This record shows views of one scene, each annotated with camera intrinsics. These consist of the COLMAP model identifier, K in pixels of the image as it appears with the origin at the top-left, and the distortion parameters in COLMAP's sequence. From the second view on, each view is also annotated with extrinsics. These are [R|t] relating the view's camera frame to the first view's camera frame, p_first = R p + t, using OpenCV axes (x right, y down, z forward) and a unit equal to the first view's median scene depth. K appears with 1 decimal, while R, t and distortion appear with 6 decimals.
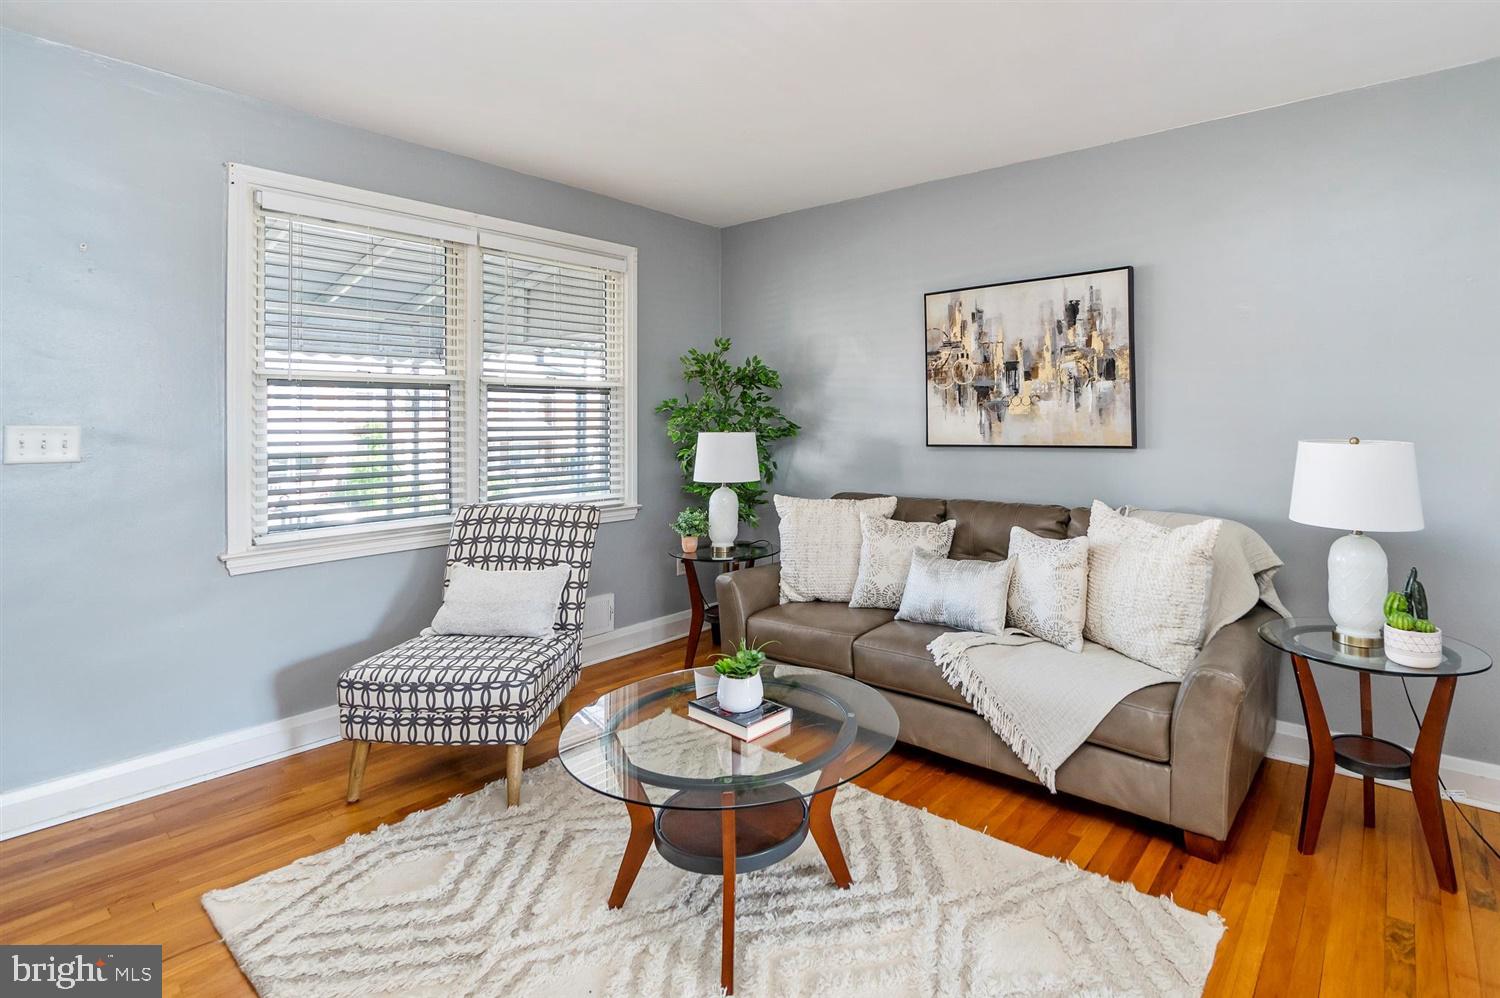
lens RADIAL K [[742.1, 0, 832.4], [0, 742.1, 417.9], [0, 0, 1]] dist [-0.000020, 0.000059]
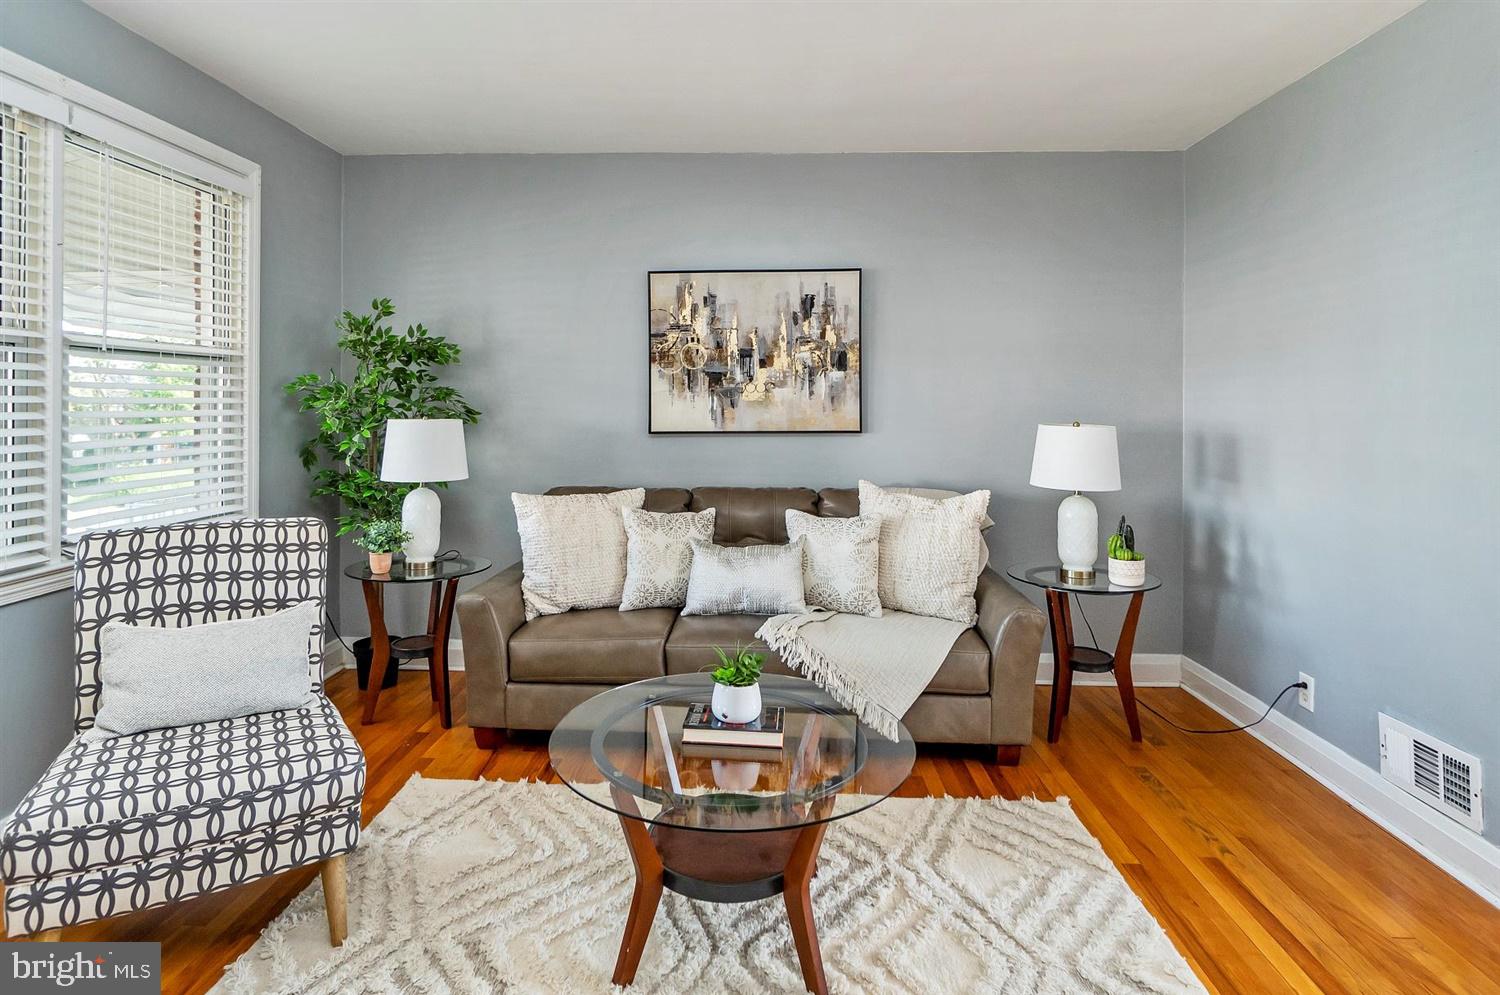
lens RADIAL K [[798.9, 0, 745.7], [0, 798.9, 411.1], [0, 0, 1]] dist [-0.002515, -0.000889]
pose [[0.820612, 0.004370, 0.571469, -0.397014], [-0.009345, 0.999940, 0.005771, 0.003060], [-0.571409, -0.010076, 0.820603, 0.109173]]
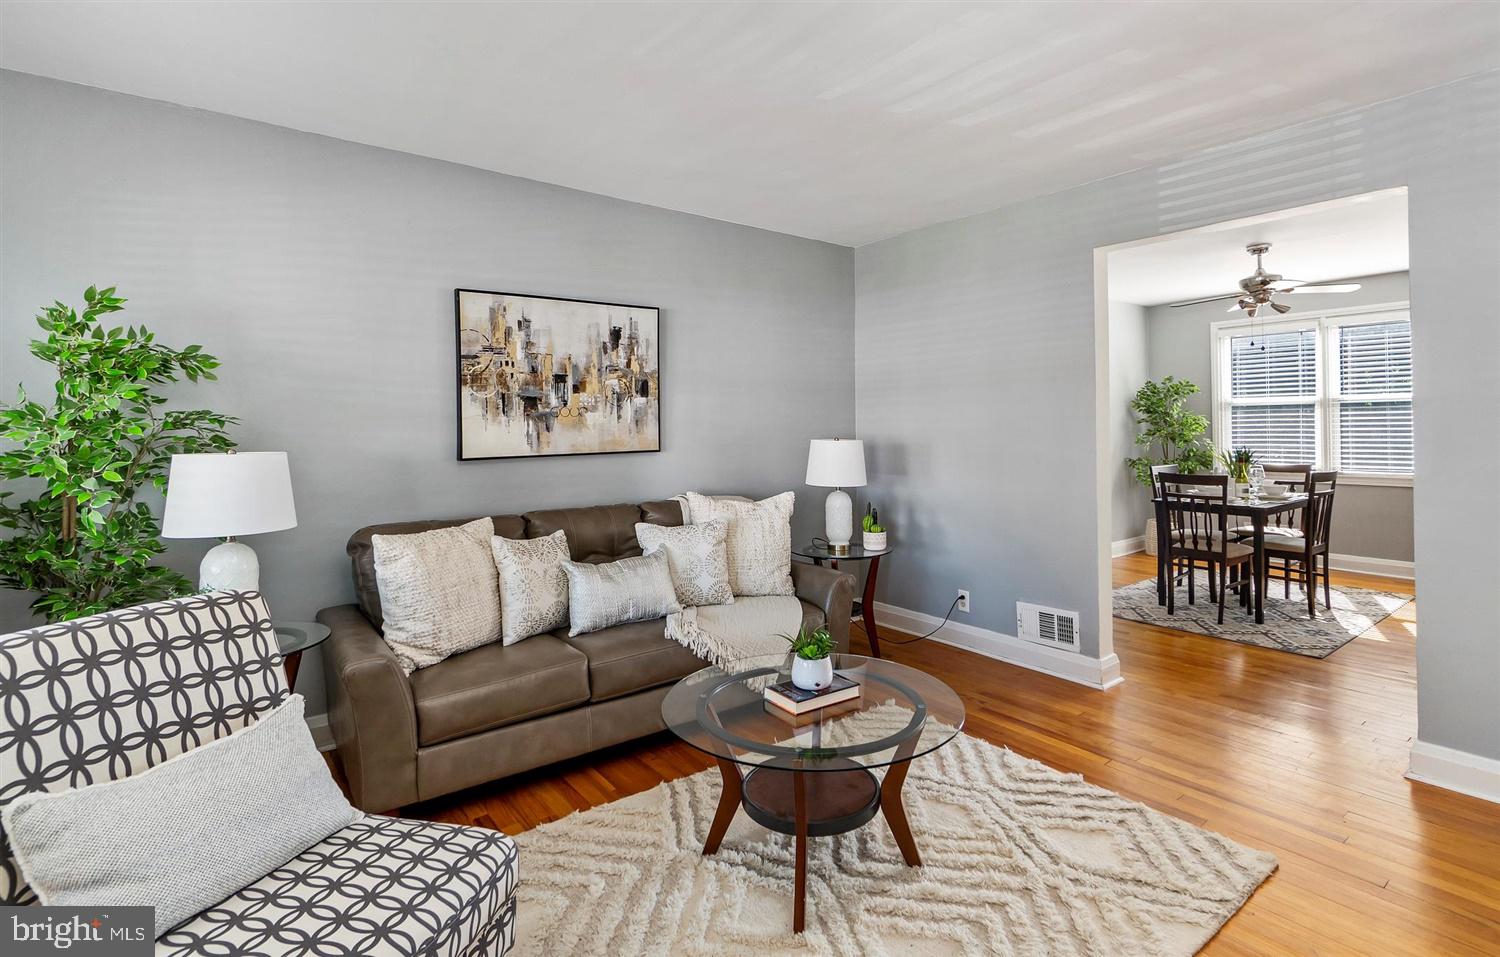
lens RADIAL K [[719.9, 0, 793.4], [0, 719.9, 428.2], [0, 0, 1]] dist [-0.001016, 0.000232]
pose [[0.231728, -0.002102, 0.972778, -0.697859], [0.005175, 0.999986, 0.000928, 0.001044], [-0.972767, 0.004819, 0.231735, 0.462694]]
